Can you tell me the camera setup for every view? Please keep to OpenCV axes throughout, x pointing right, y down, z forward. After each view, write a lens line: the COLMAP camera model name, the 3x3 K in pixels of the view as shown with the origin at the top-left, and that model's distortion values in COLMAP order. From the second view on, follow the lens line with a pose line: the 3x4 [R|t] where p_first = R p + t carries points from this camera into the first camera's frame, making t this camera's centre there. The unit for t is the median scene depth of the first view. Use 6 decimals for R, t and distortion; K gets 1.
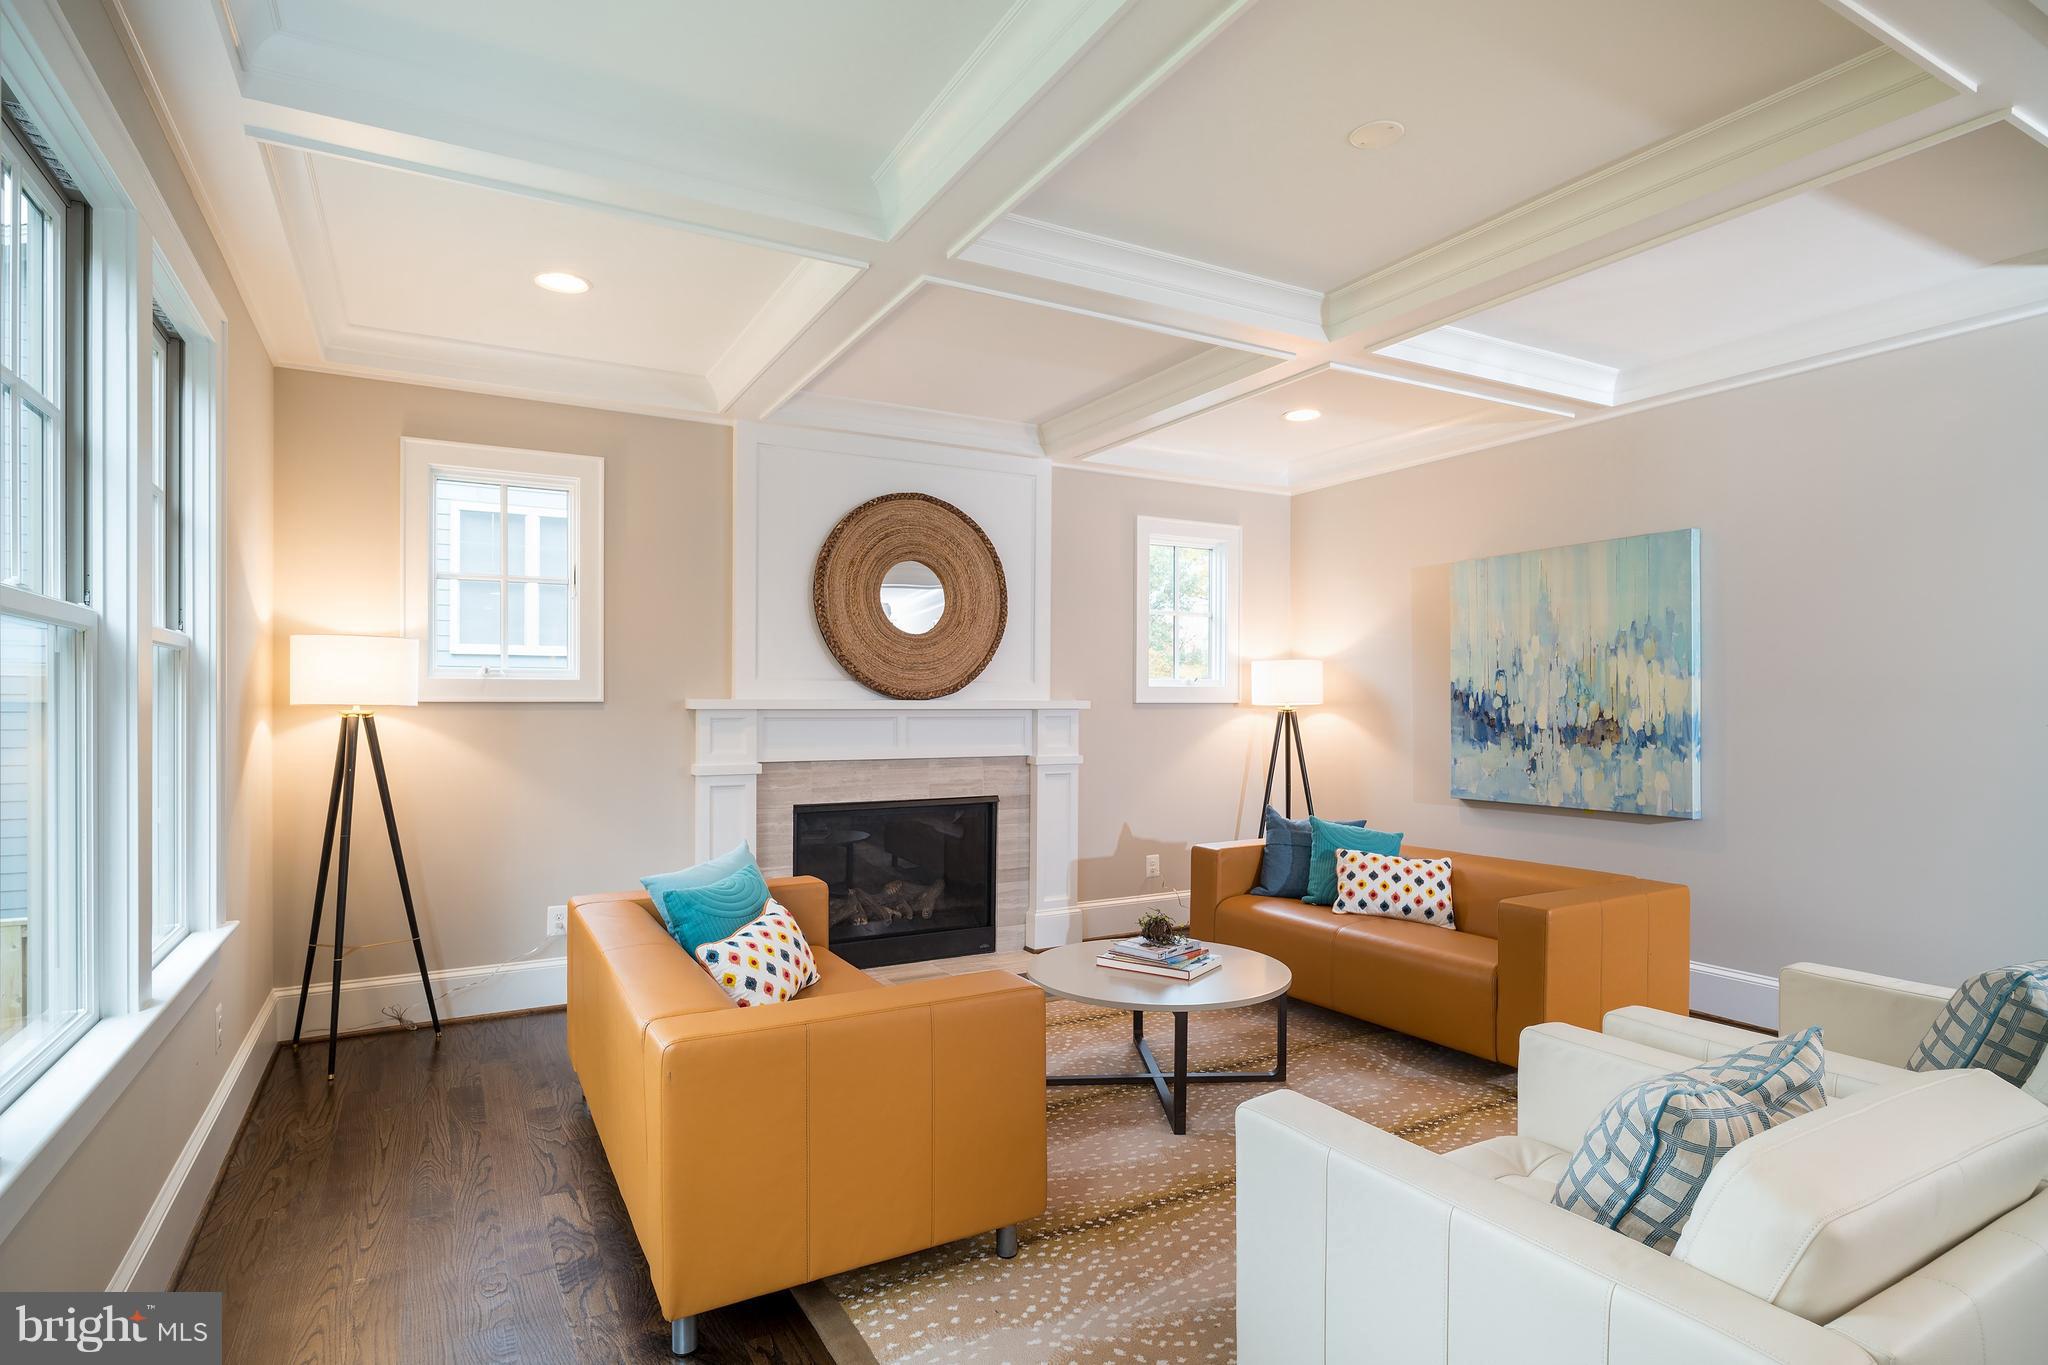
lens RADIAL K [[1057.9, 0, 1023.1], [0, 1057.9, 699.3], [0, 0, 1]] dist [-0.002417, 0.001142]
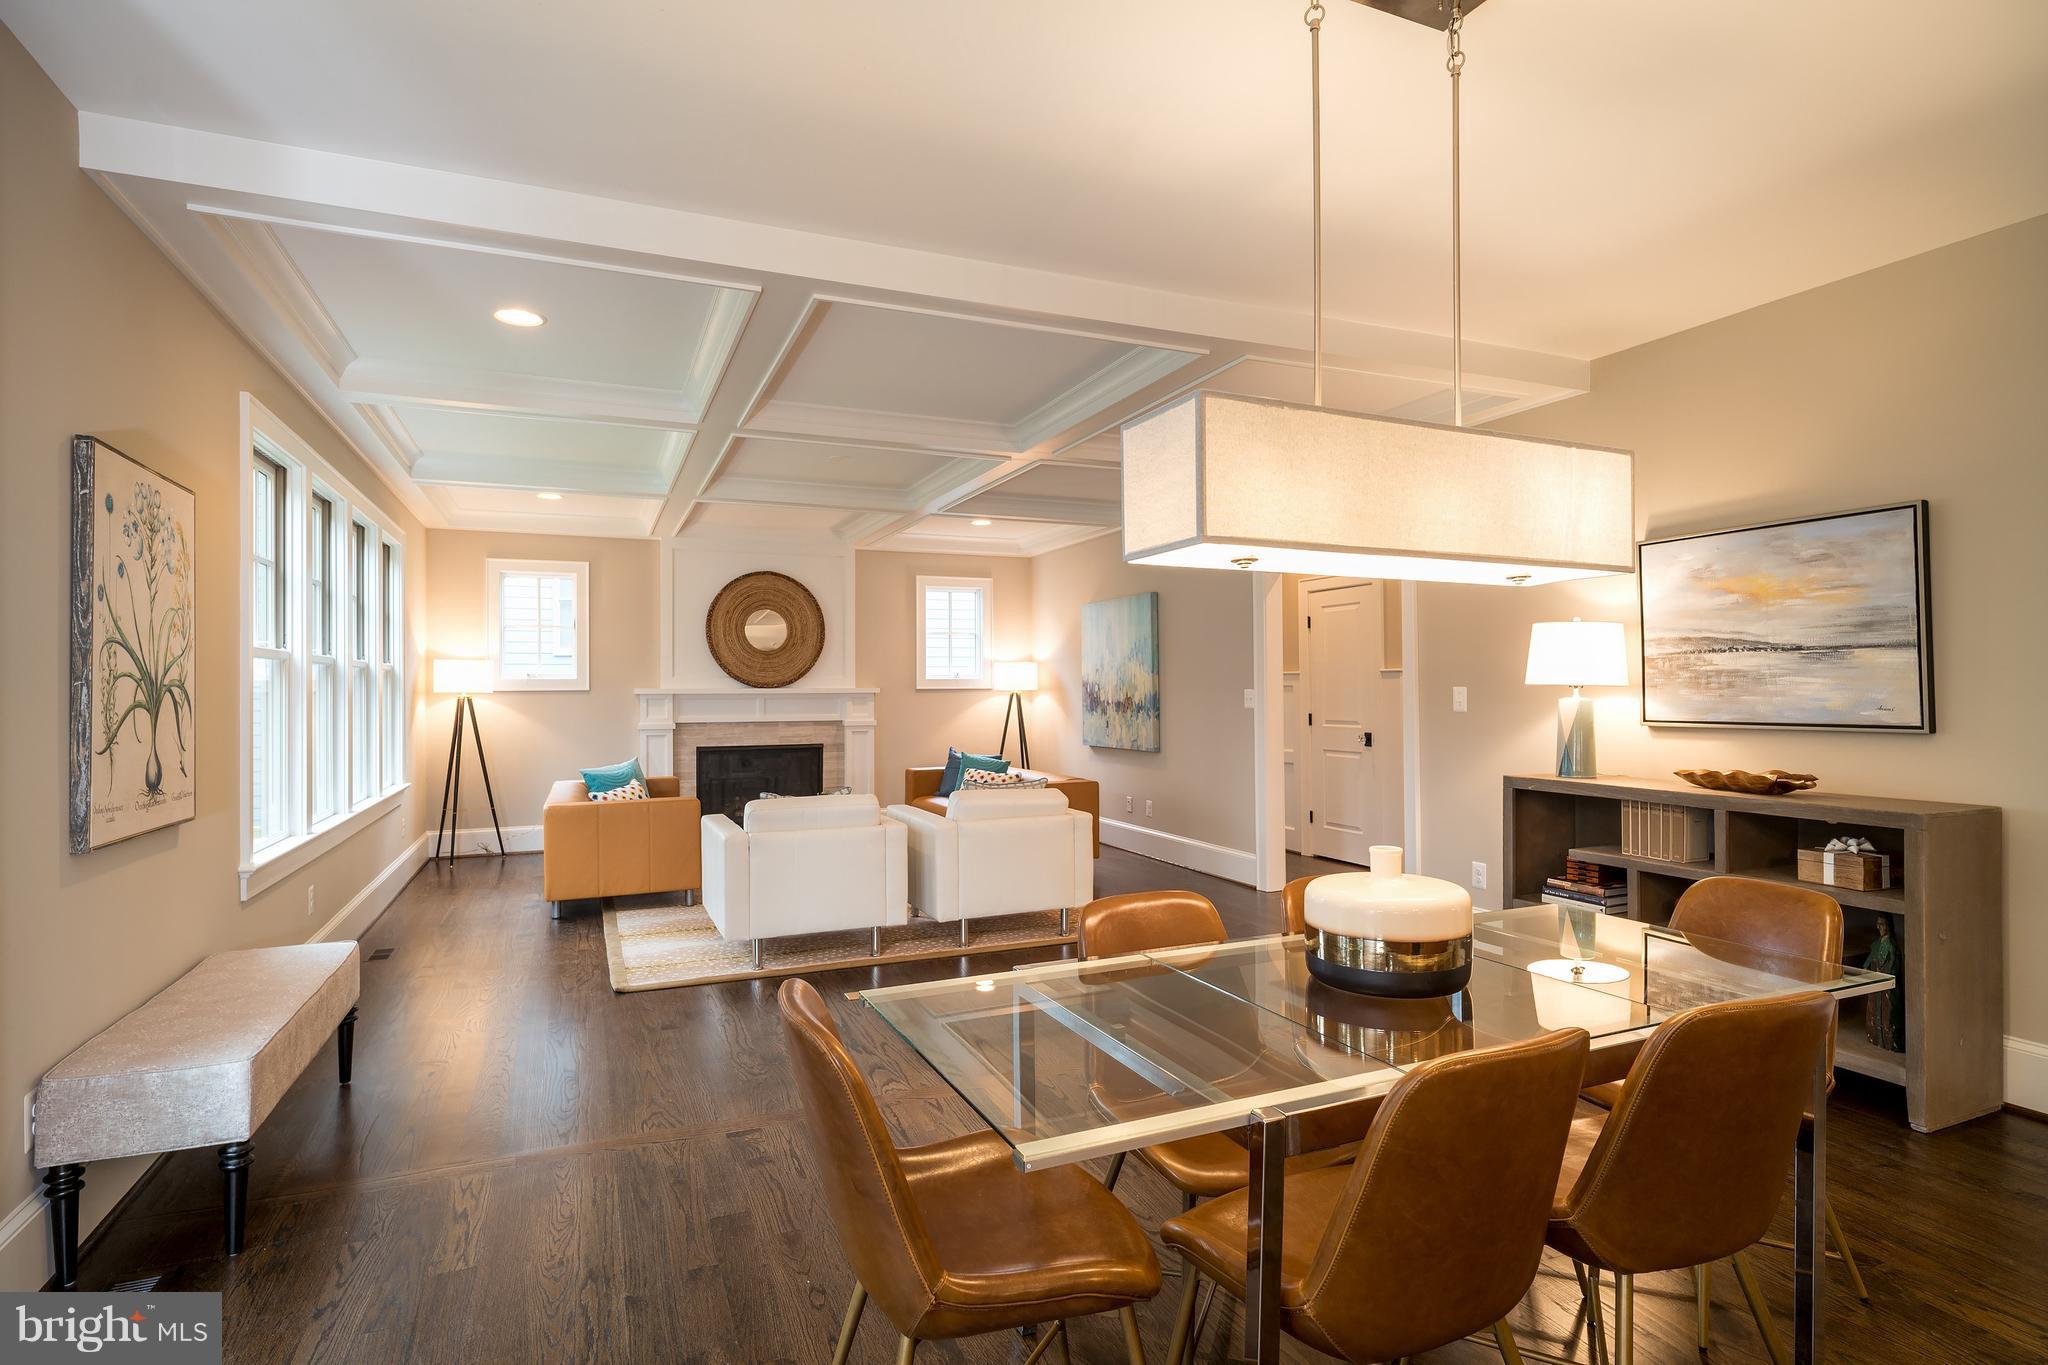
lens RADIAL K [[1057.9, 0, 1029.1], [0, 1057.9, 675.0], [0, 0, 1]] dist [-0.002417, 0.001142]
pose [[0.994253, -0.006577, -0.106849, 0.560766], [0.005735, 0.999950, -0.008191, -0.004817], [0.106898, 0.007531, 0.994242, -0.761459]]
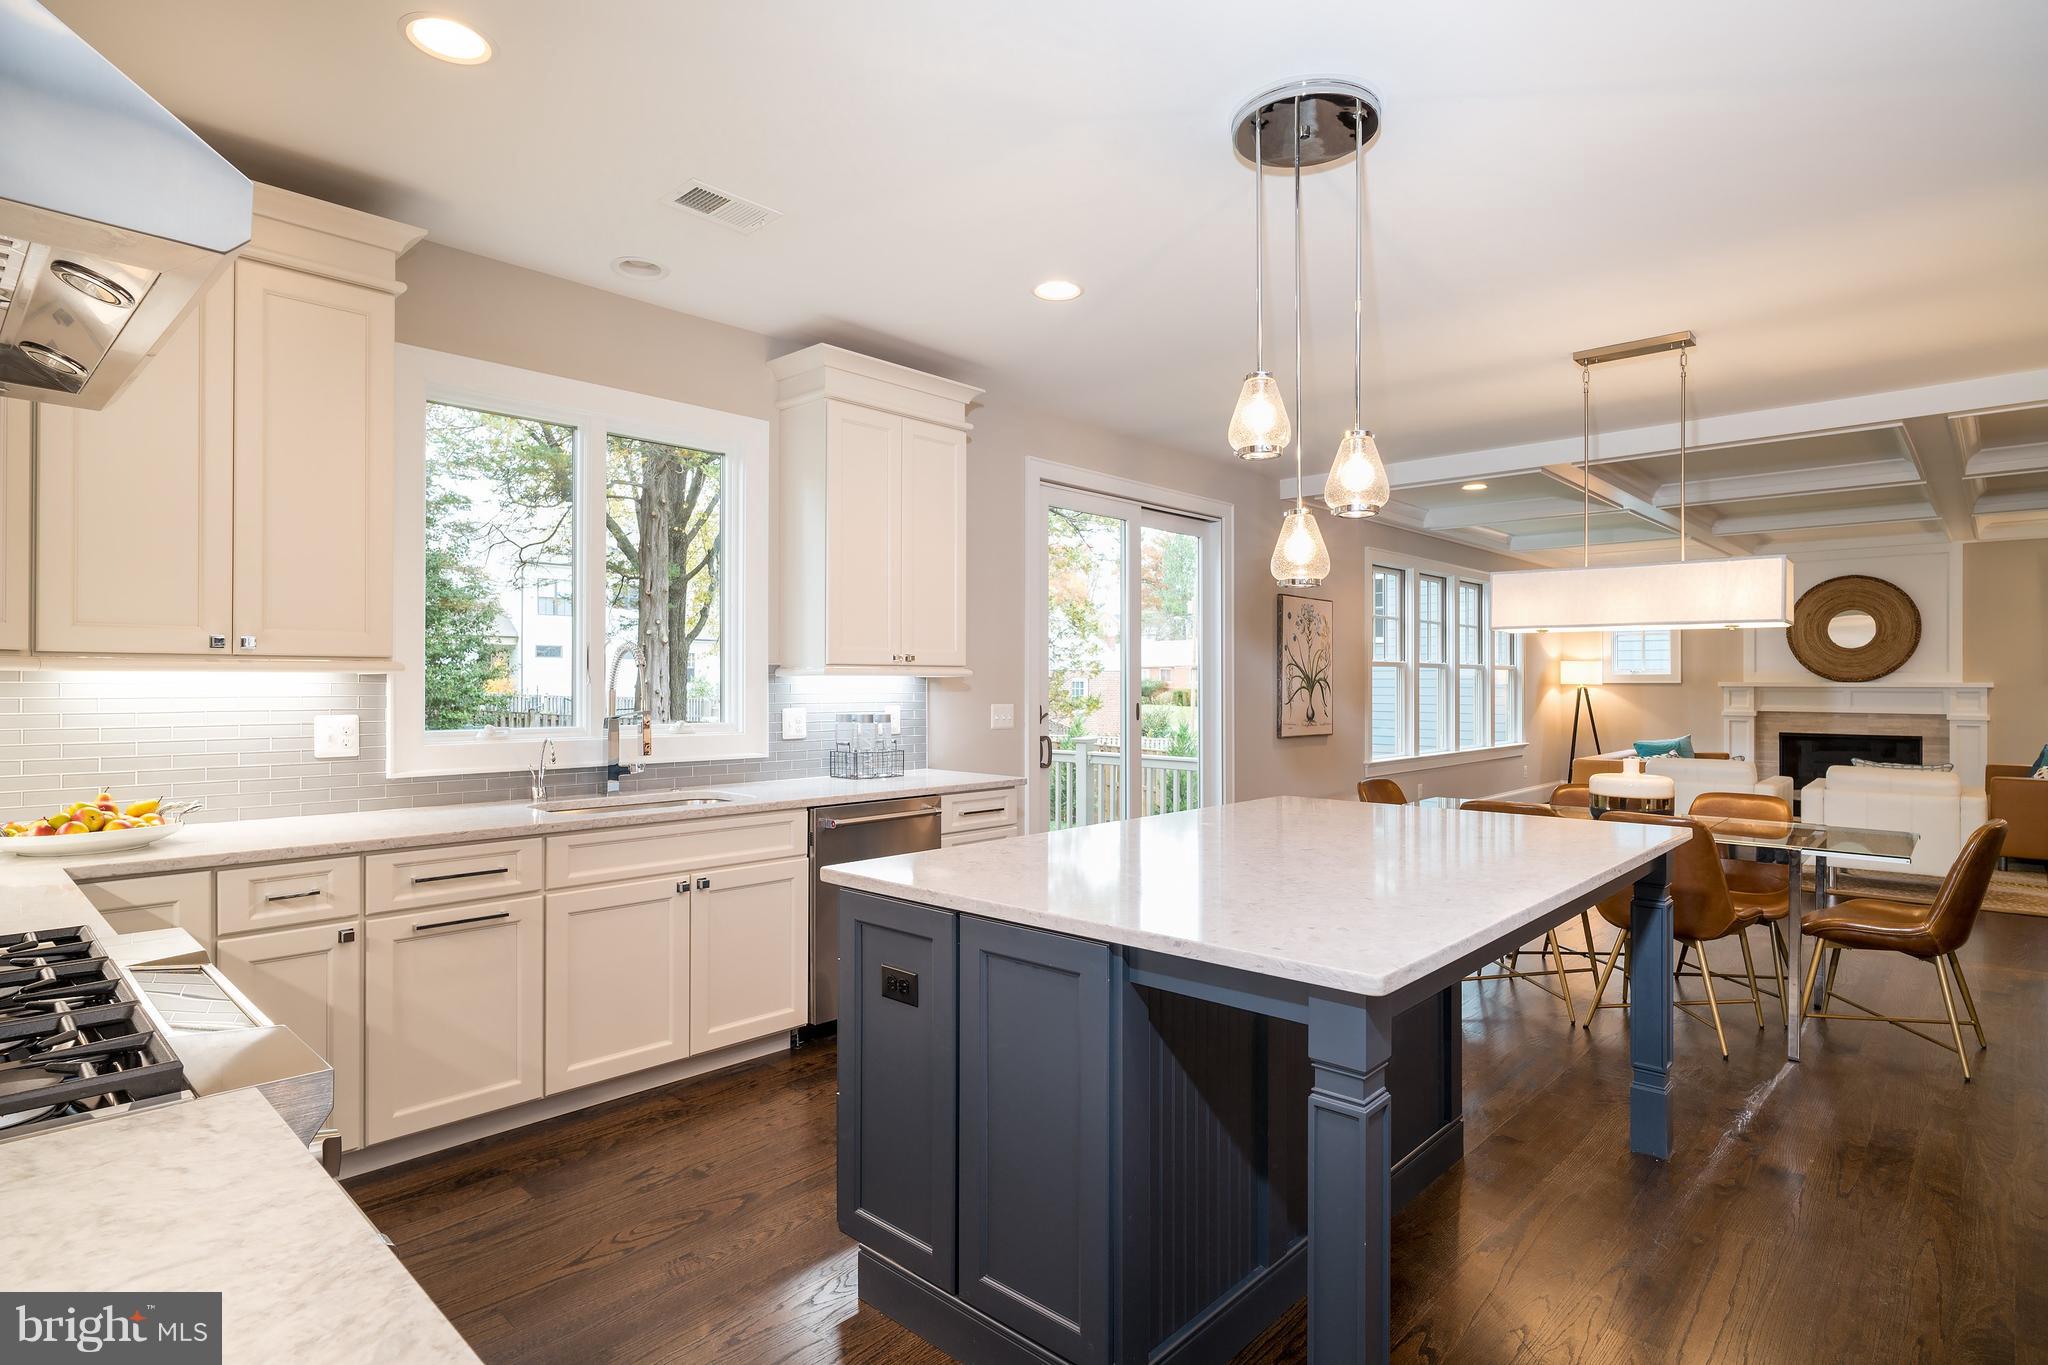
lens RADIAL K [[1057.9, 0, 1015.6], [0, 1057.9, 681.7], [0, 0, 1]] dist [-0.002417, 0.001142]
pose [[0.301075, -0.000462, -0.953600, 1.369286], [0.002678, 0.999996, 0.000361, -0.005982], [0.953597, -0.002663, 0.301076, -1.110204]]
